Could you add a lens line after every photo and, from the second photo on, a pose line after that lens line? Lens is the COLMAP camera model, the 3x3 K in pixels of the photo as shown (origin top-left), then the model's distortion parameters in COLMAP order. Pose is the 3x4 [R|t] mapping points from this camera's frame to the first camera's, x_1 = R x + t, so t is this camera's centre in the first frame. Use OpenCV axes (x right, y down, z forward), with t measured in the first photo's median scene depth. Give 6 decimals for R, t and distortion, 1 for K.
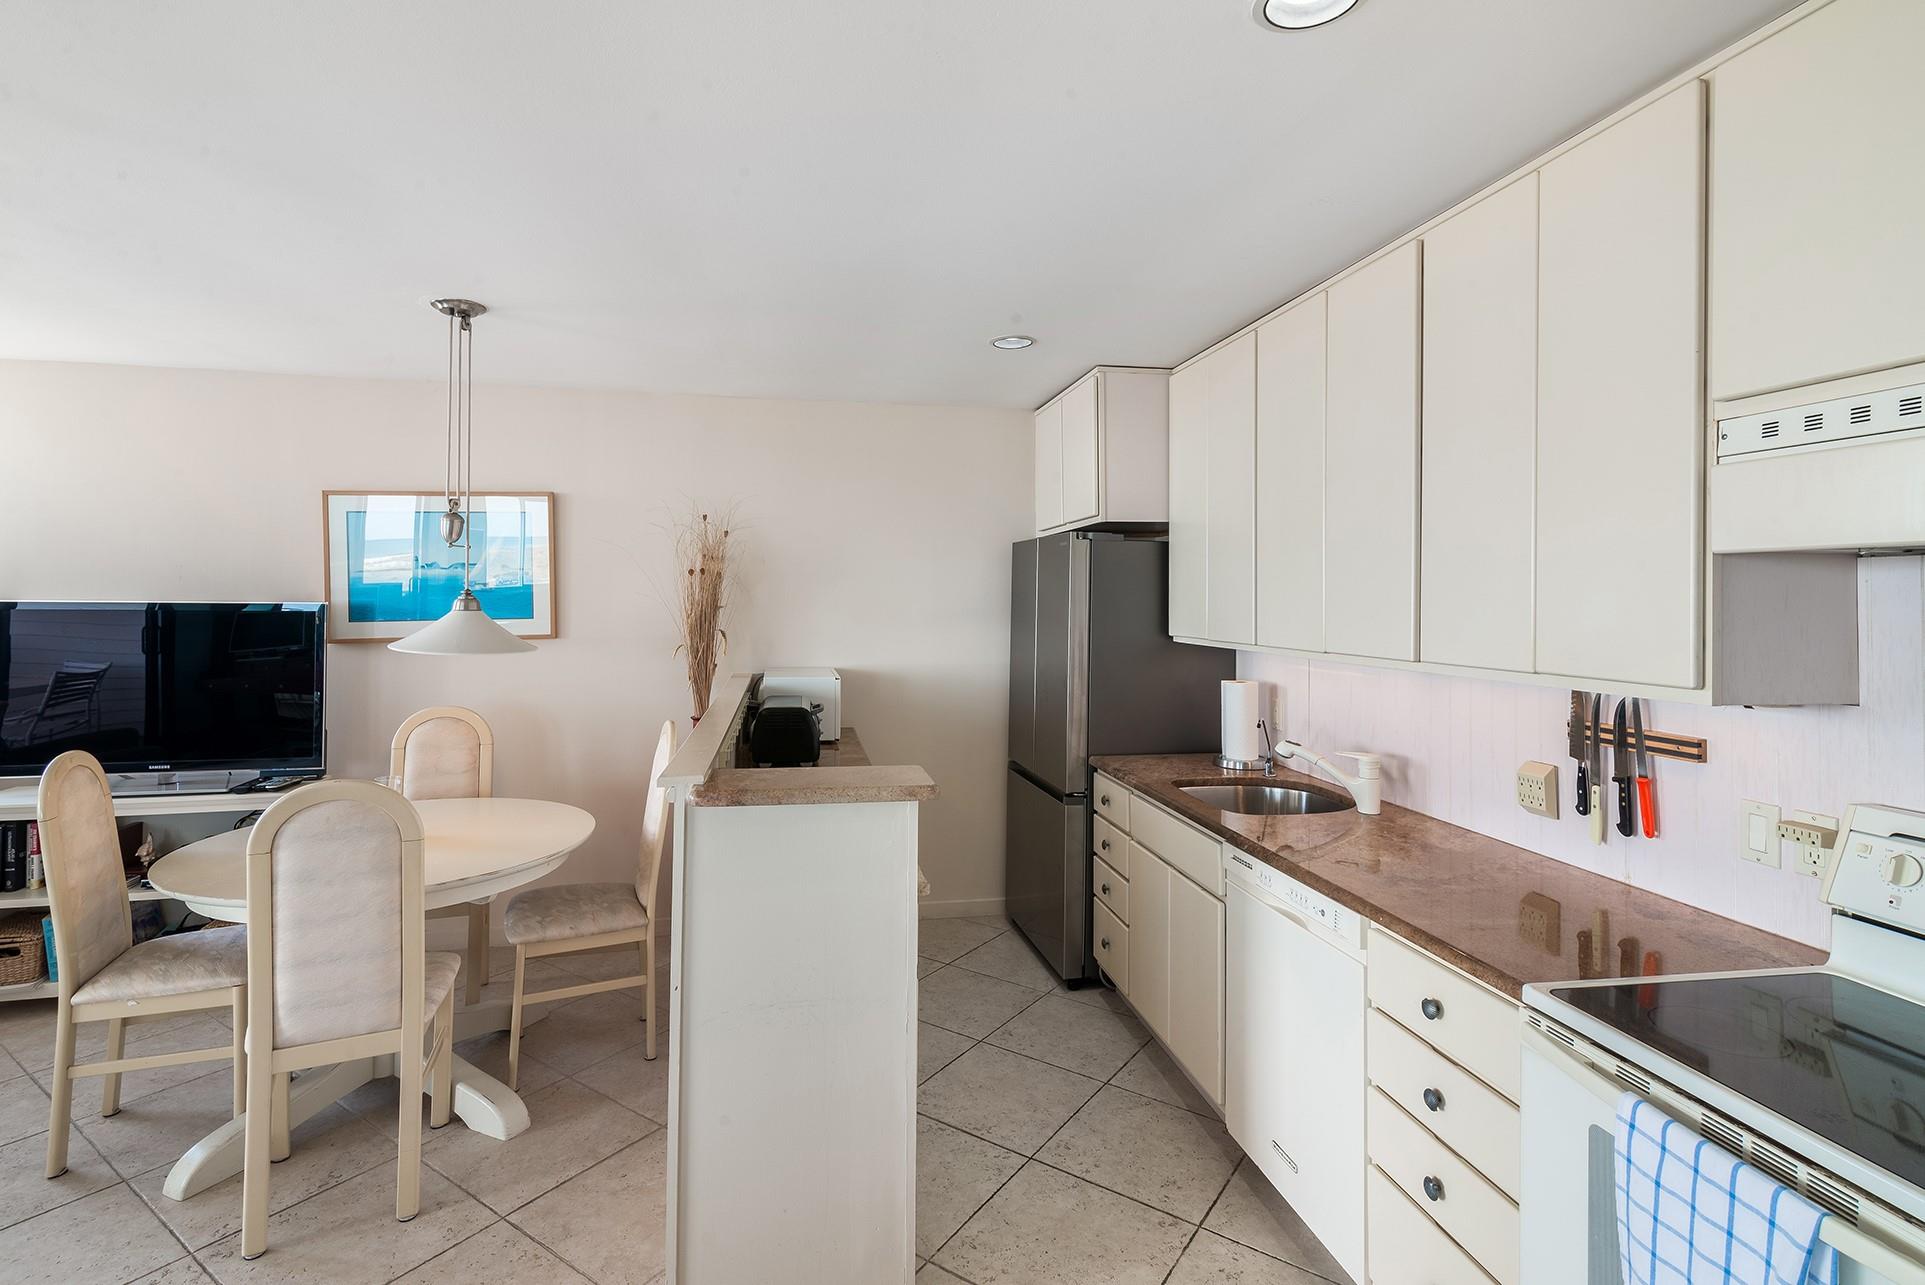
lens RADIAL K [[935.5, 0, 958.2], [0, 935.5, 612.0], [0, 0, 1]] dist [0.050410, 0.000089]
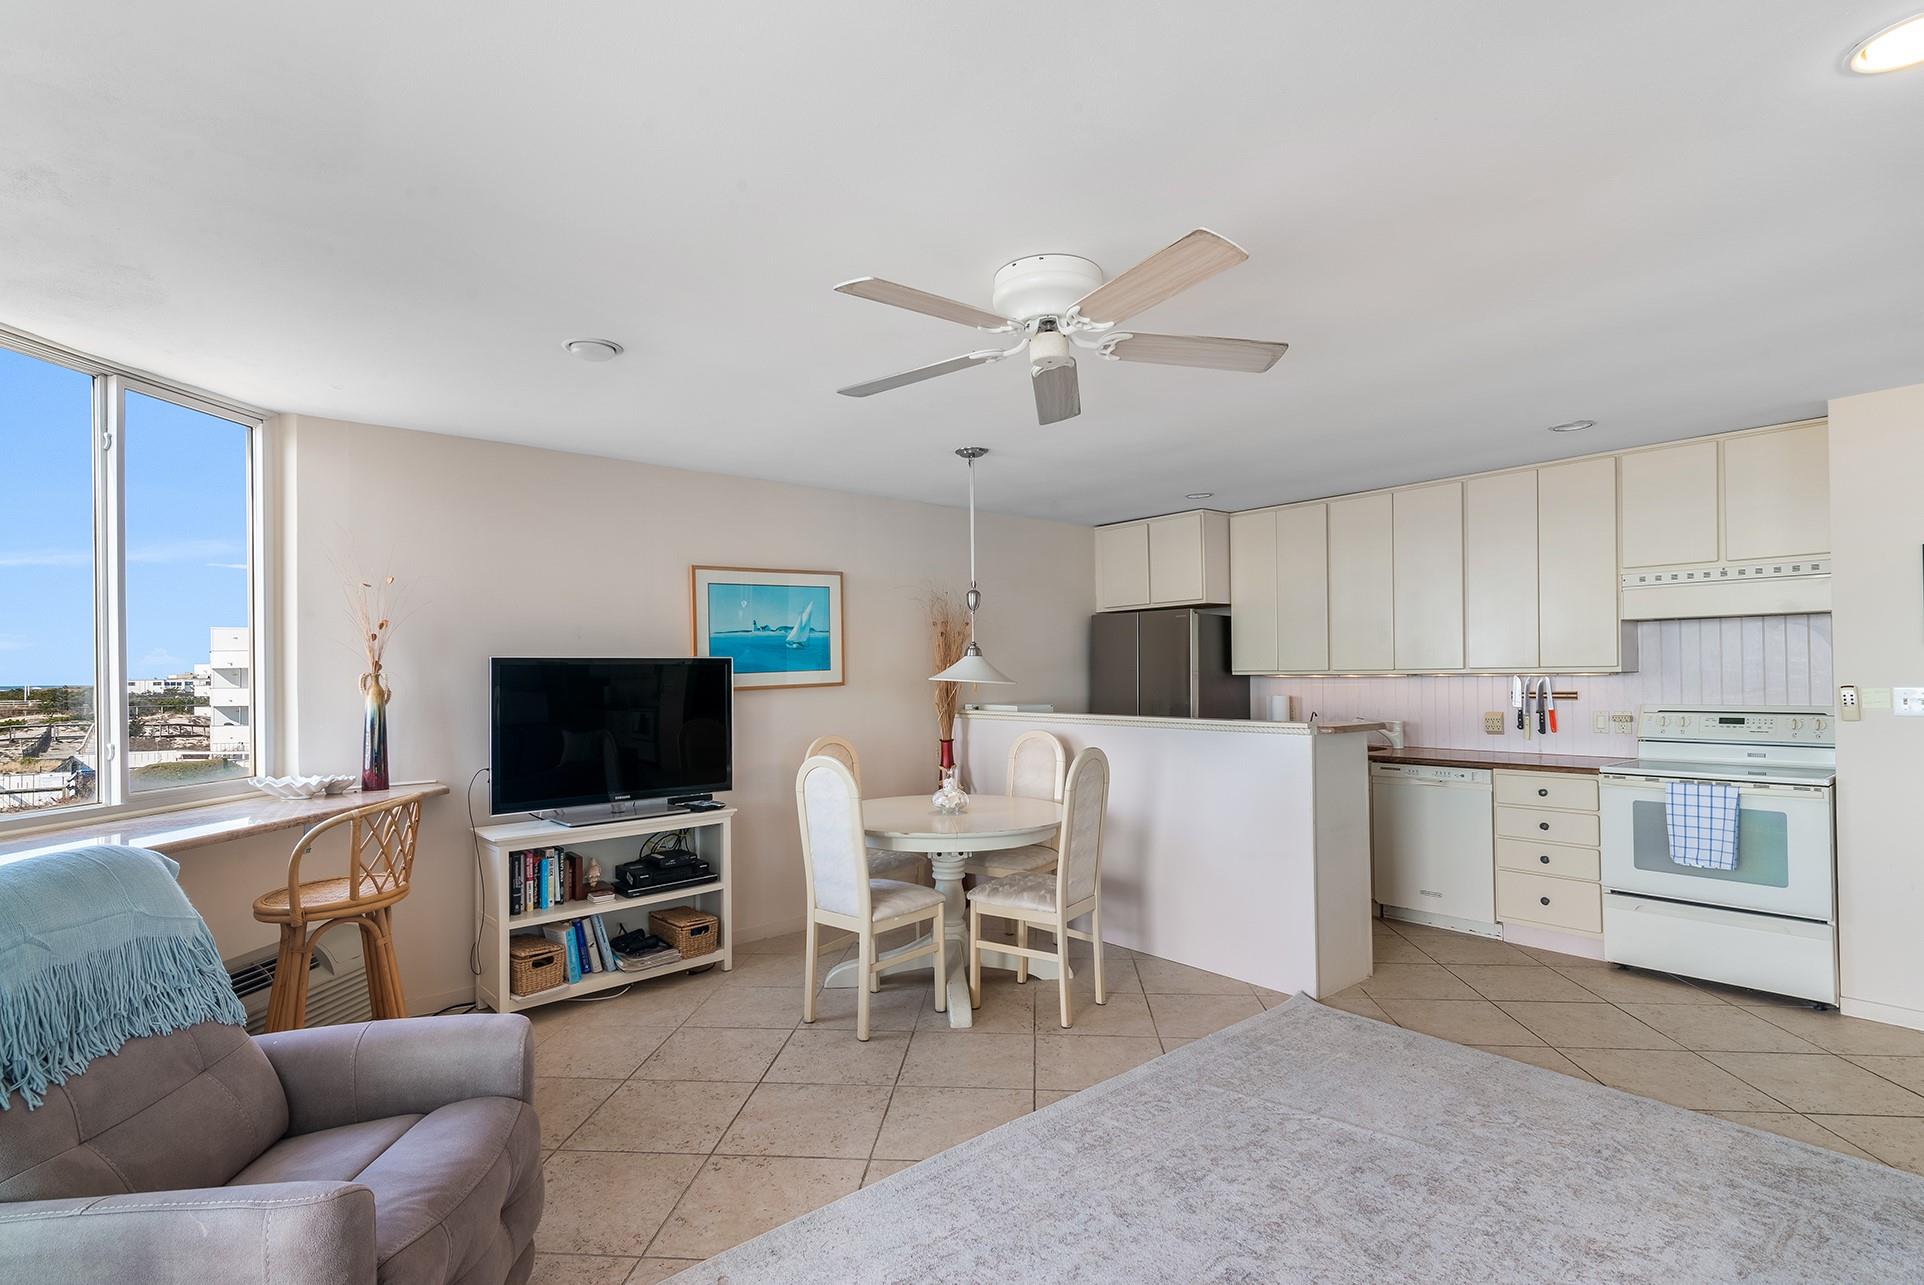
lens RADIAL K [[917.5, 0, 955.9], [0, 917.5, 662.4], [0, 0, 1]] dist [0.015917, -0.000402]
pose [[0.863563, -0.014262, 0.504040, -1.377615], [0.027963, 0.999416, -0.019631, 0.038703], [-0.503465, 0.031047, 0.863457, -0.230780]]
